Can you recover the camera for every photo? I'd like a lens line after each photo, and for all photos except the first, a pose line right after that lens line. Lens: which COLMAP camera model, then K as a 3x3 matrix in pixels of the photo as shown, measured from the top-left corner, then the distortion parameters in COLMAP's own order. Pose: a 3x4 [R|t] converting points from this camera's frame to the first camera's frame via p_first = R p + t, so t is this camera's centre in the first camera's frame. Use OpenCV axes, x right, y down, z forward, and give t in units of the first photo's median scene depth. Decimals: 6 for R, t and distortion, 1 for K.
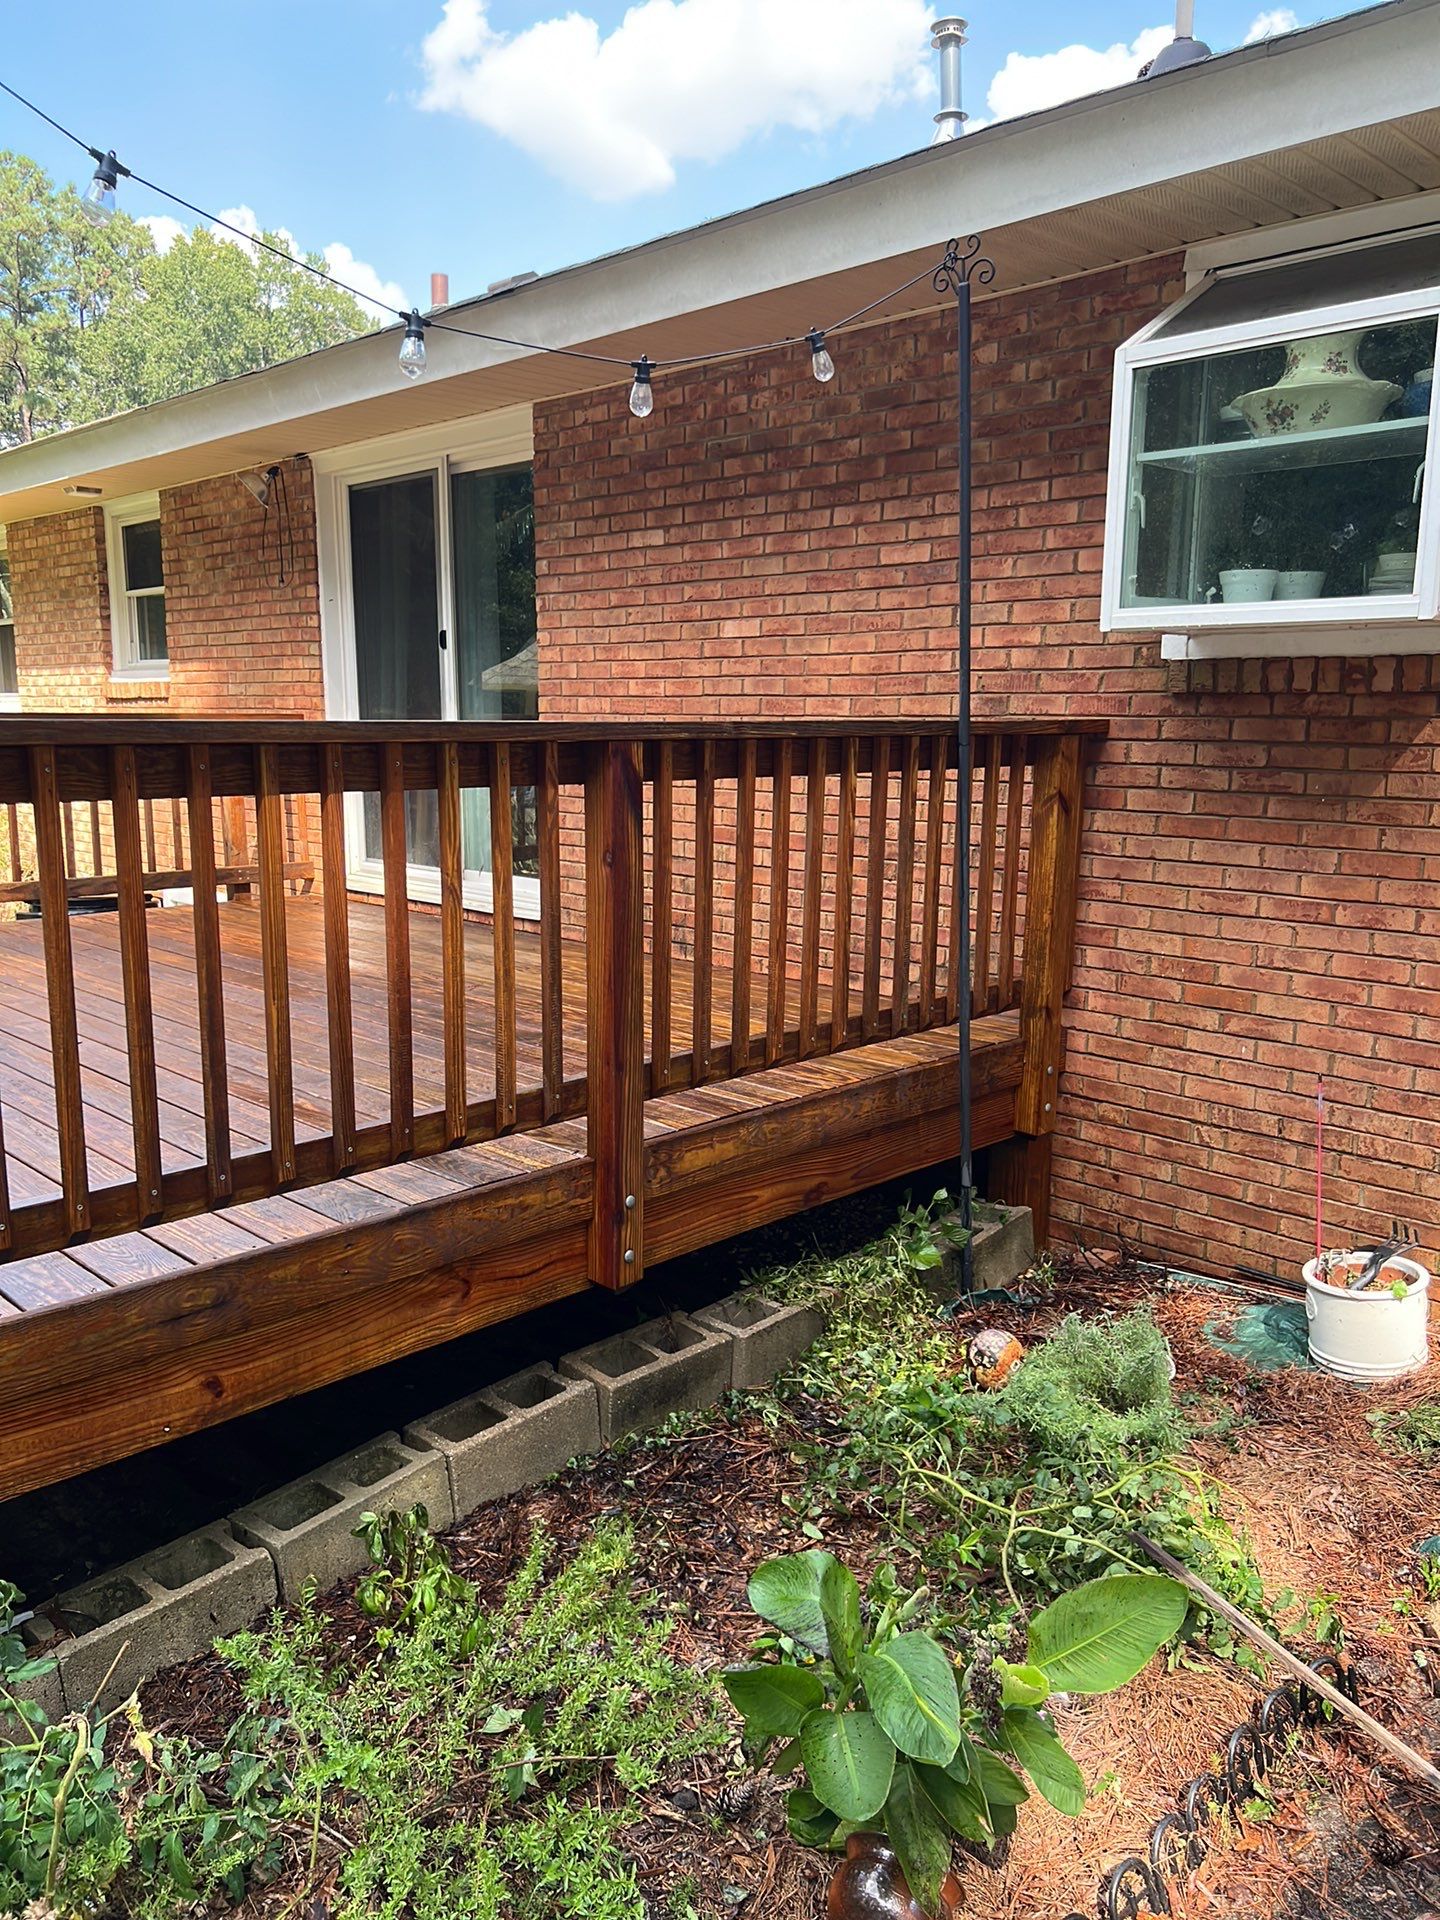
lens RADIAL K [[1424.8, 0, 719.2], [0, 1424.8, 970.5], [0, 0, 1]] dist [0.048873, -0.062789]
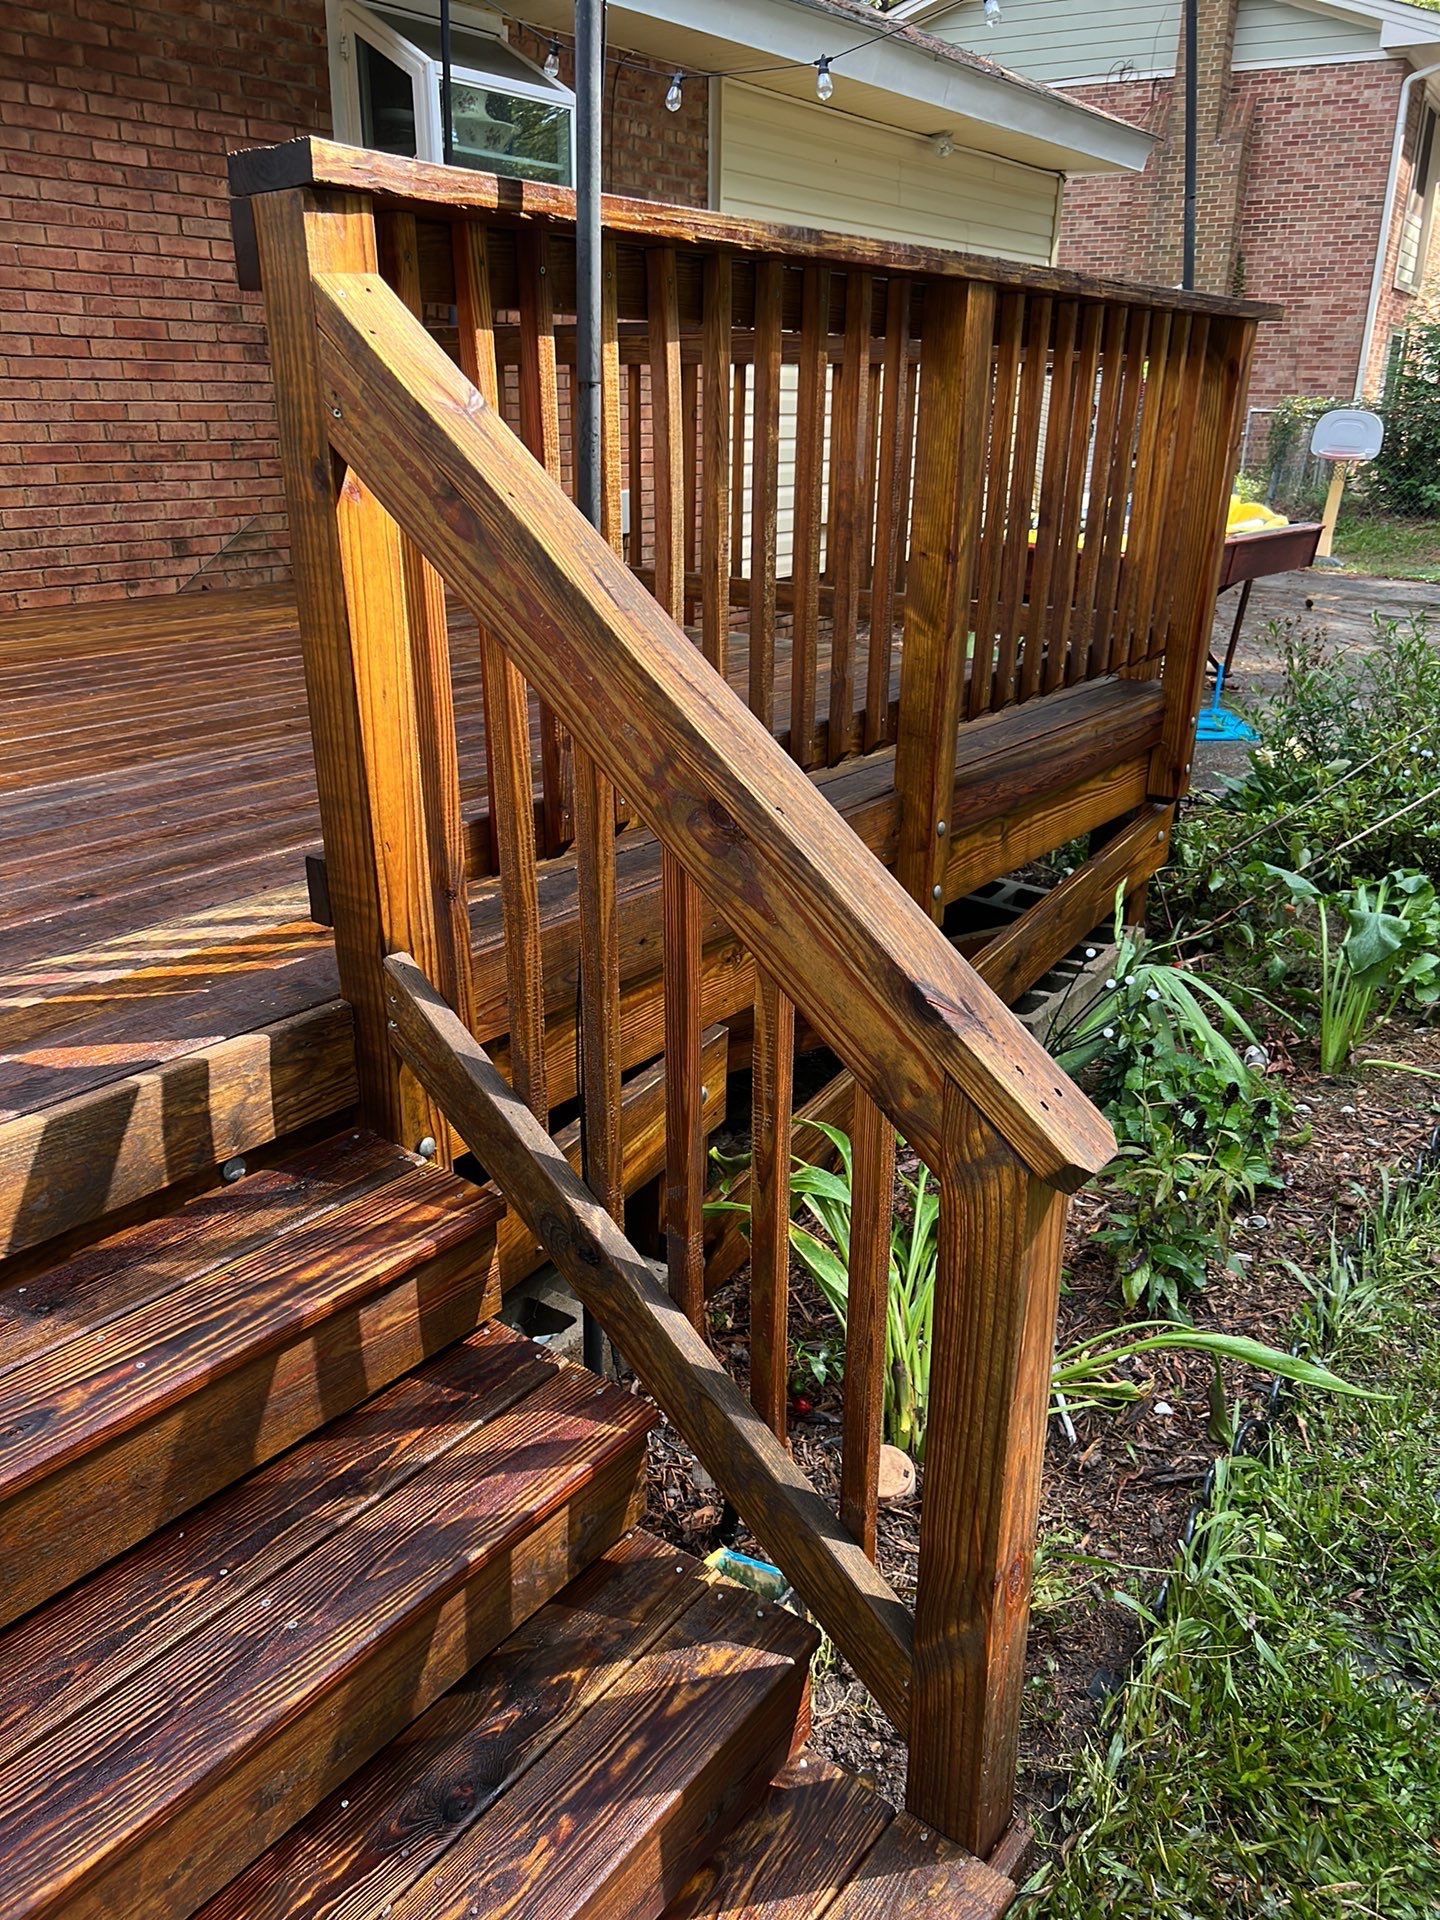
lens RADIAL K [[1424.8, 0, 719.2], [0, 1424.8, 970.5], [0, 0, 1]] dist [0.048873, -0.062789]
pose [[-0.130403, -0.378274, 0.916463, -1.041020], [0.158651, 0.904483, 0.395904, -0.087330], [-0.978685, 0.197024, -0.057933, 0.686036]]
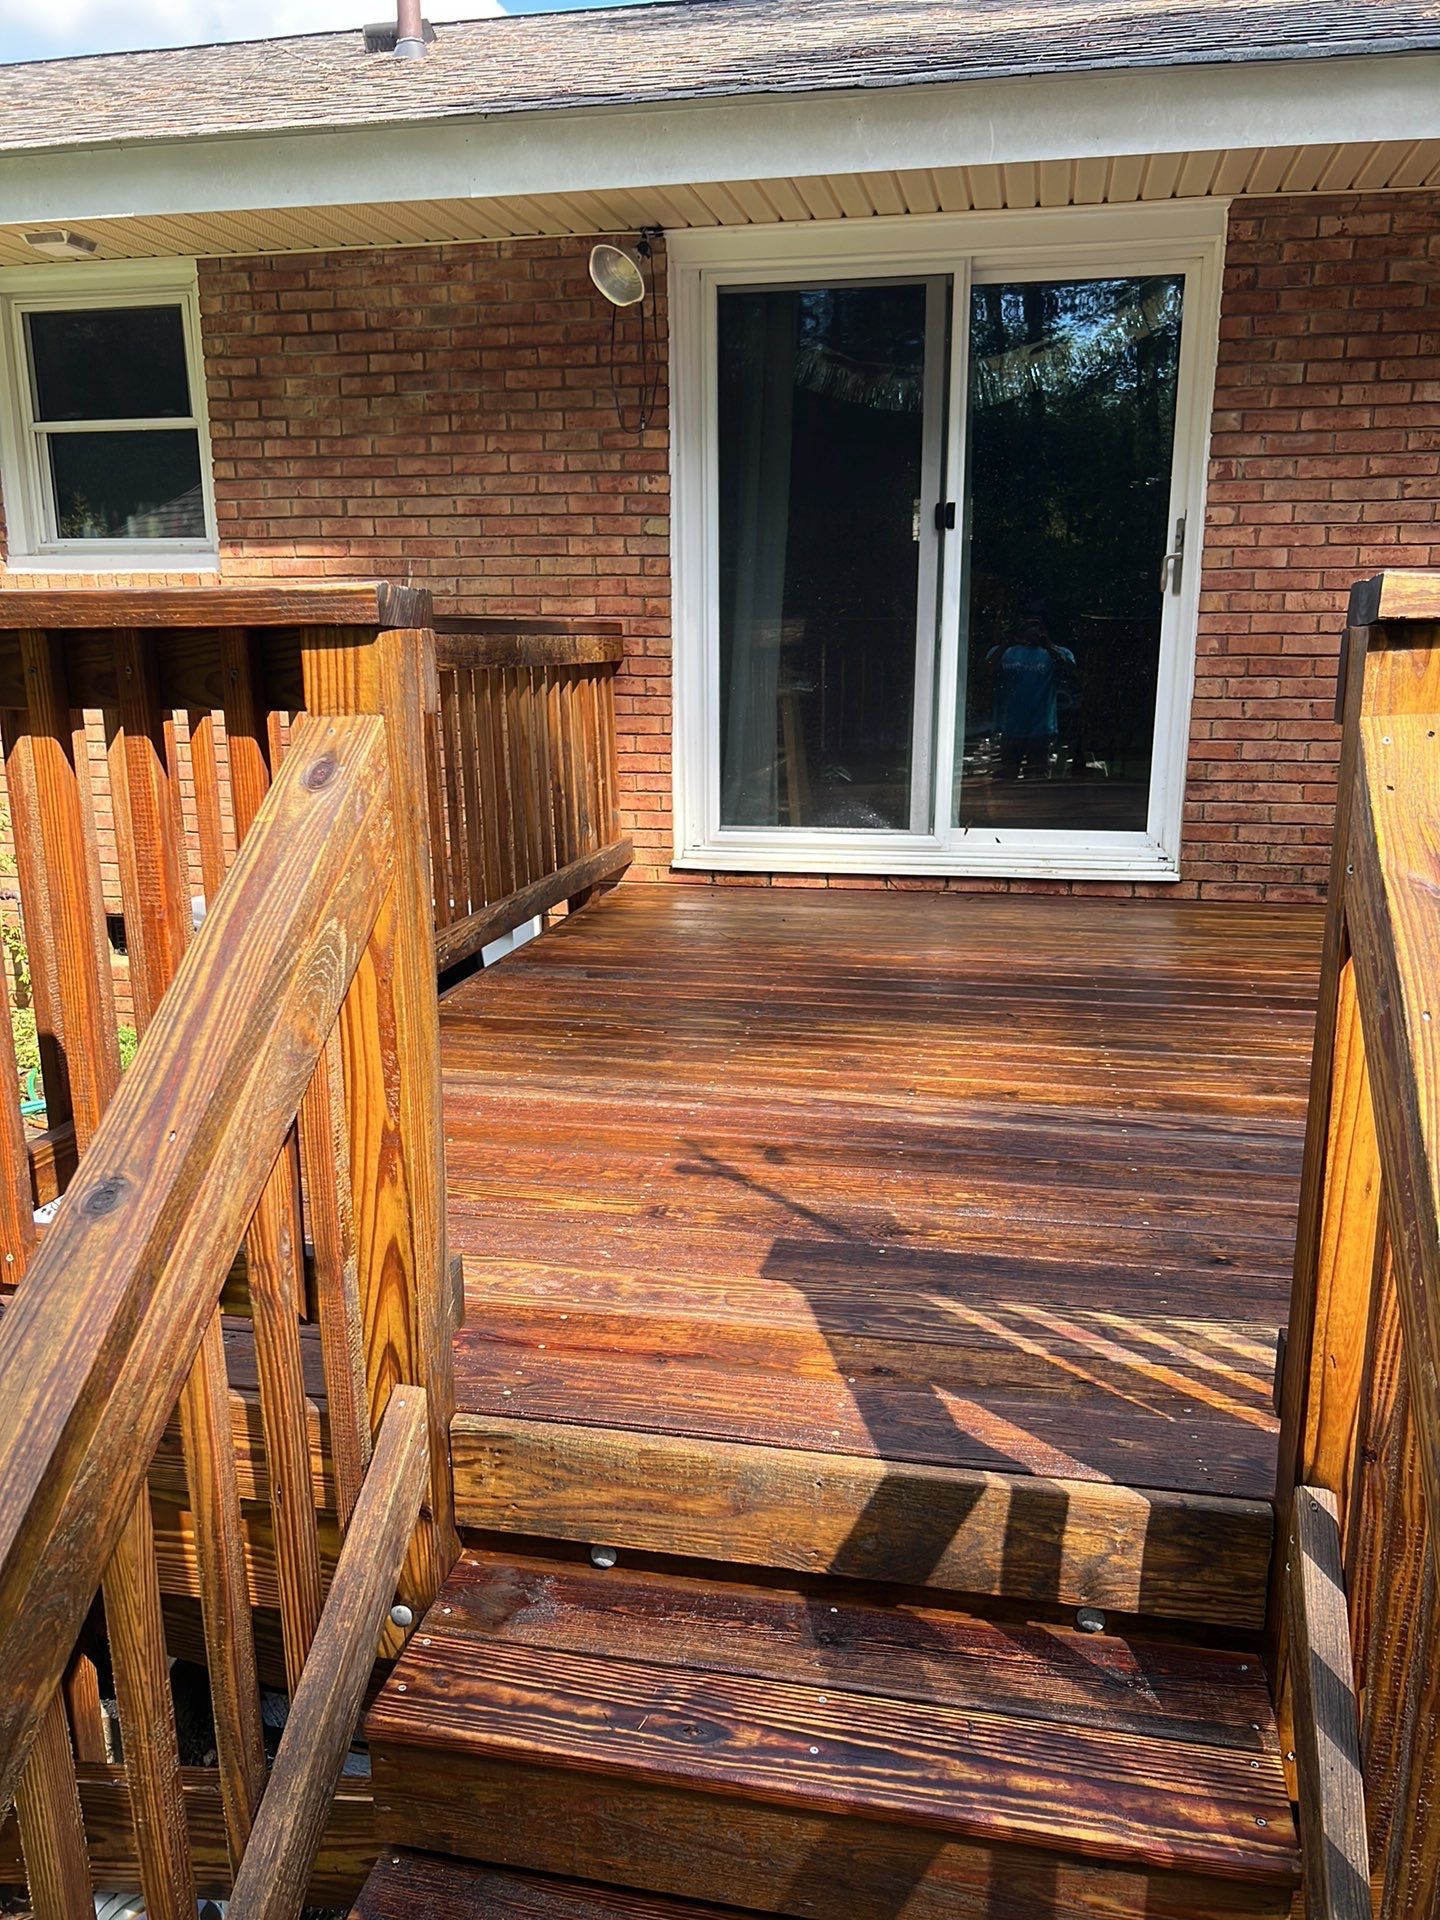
lens RADIAL K [[1440.8, 0, 722.7], [0, 1440.8, 968.6], [0, 0, 1]] dist [0.038571, -0.052395]
pose [[0.835564, -0.136170, 0.532251, -0.947768], [0.105885, 0.990548, 0.087194, -0.102563], [-0.539094, -0.016499, 0.842084, 0.572572]]
